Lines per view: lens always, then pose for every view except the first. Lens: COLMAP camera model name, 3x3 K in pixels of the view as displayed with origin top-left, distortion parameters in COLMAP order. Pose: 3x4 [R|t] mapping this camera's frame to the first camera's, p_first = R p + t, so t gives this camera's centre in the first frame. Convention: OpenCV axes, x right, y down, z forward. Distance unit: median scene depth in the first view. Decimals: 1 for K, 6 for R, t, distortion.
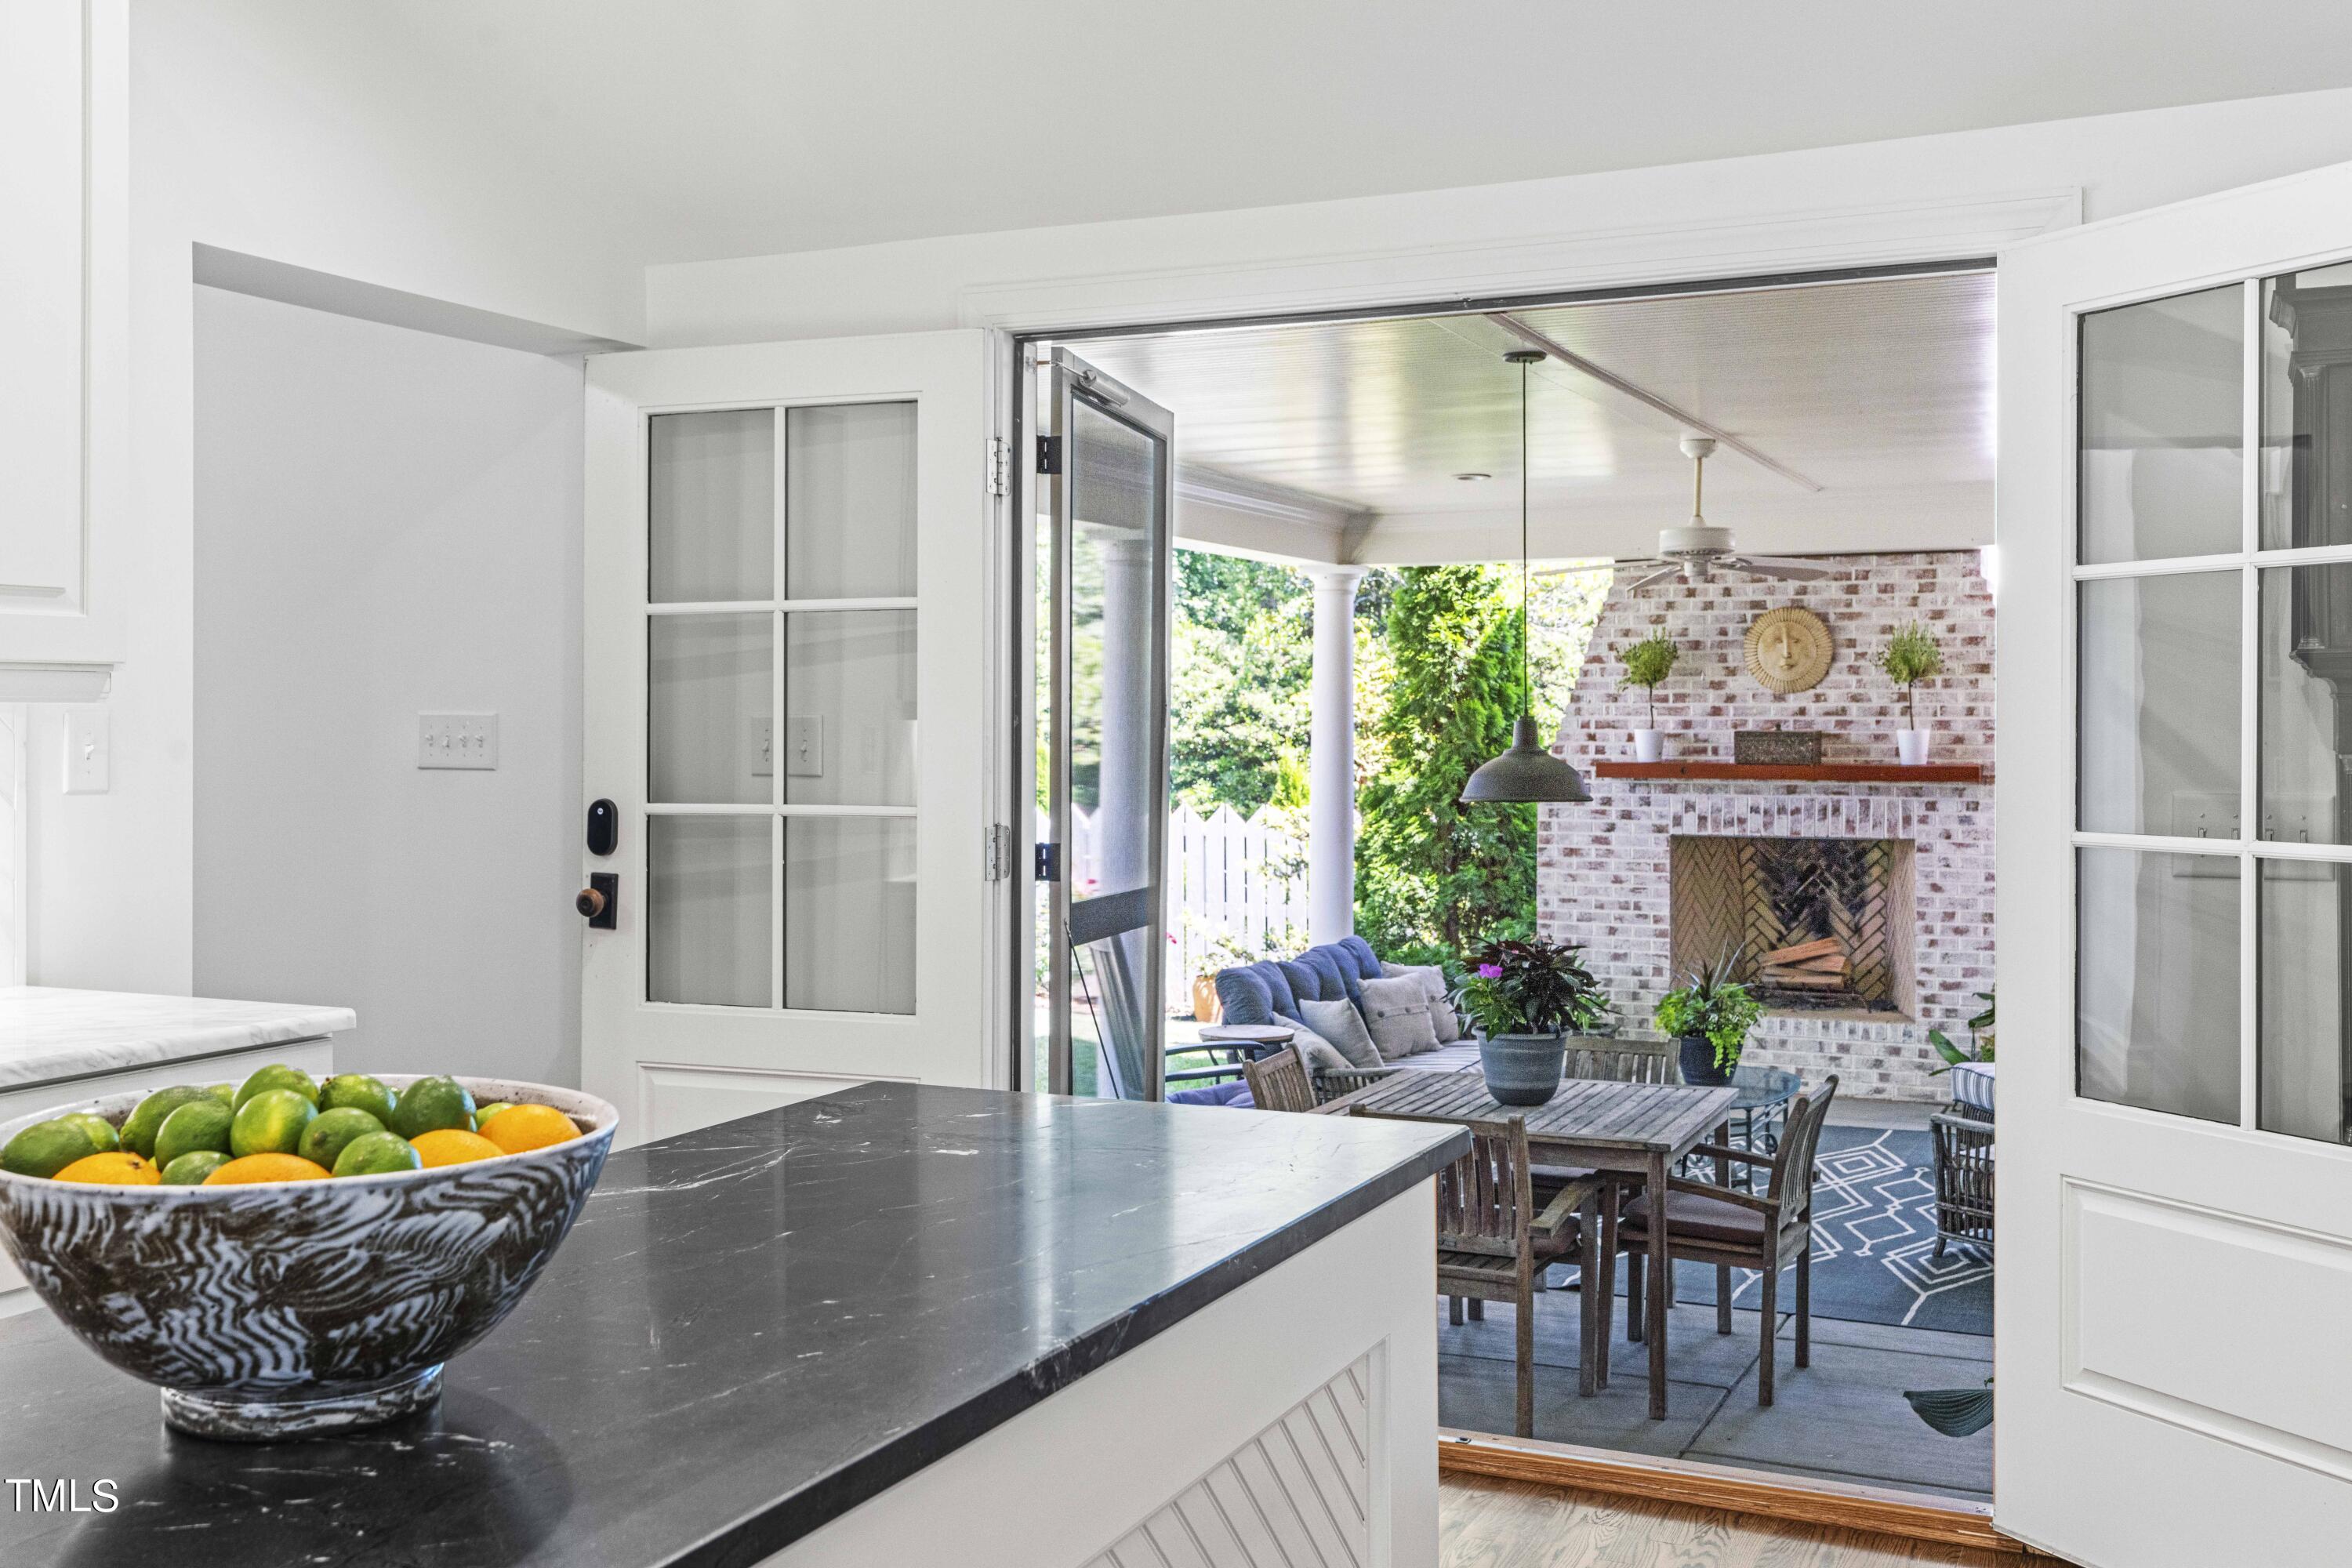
lens RADIAL K [[2349.9, 0, 1174.8], [0, 2349.9, 777.0], [0, 0, 1]] dist [-0.003200, 0.000000]
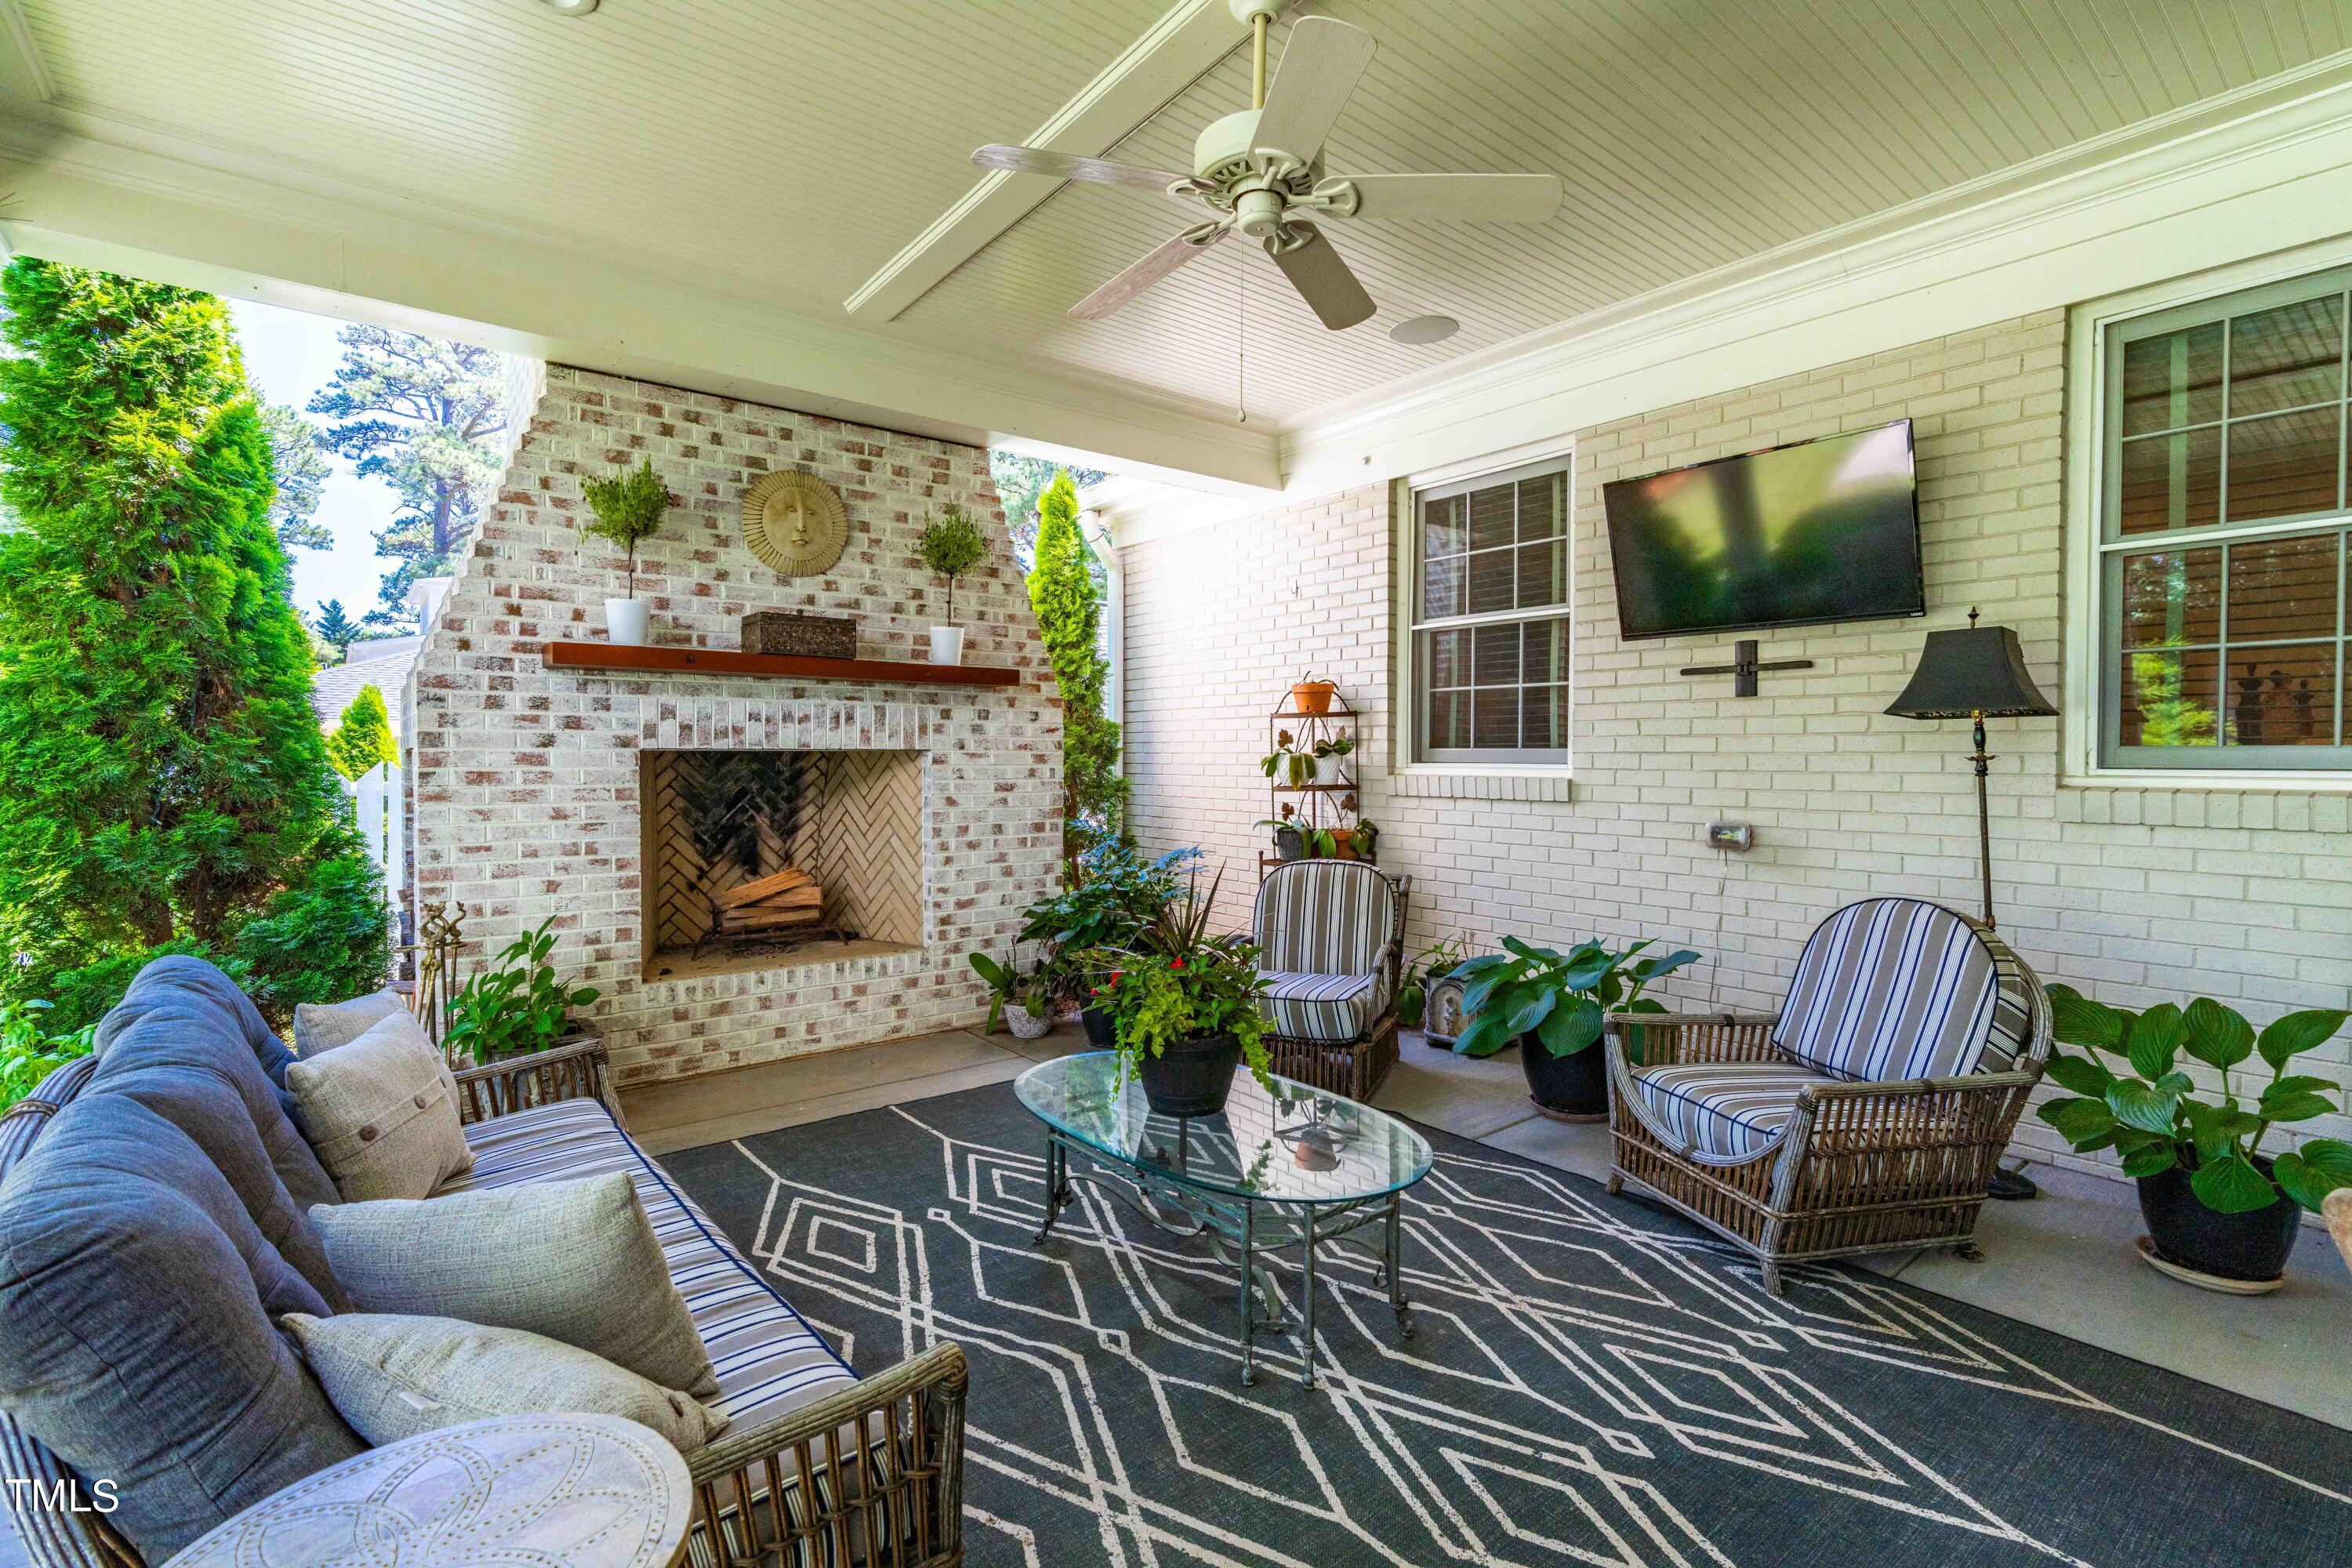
lens RADIAL K [[1066.8, 0, 1178.4], [0, 1066.8, 775.0], [0, 0, 1]] dist [-0.000853, 0.000077]
pose [[0.451005, -0.016656, 0.892366, -0.015264], [0.021925, 0.999731, 0.007579, 0.034272], [-0.892252, 0.016147, 0.451249, 0.702345]]
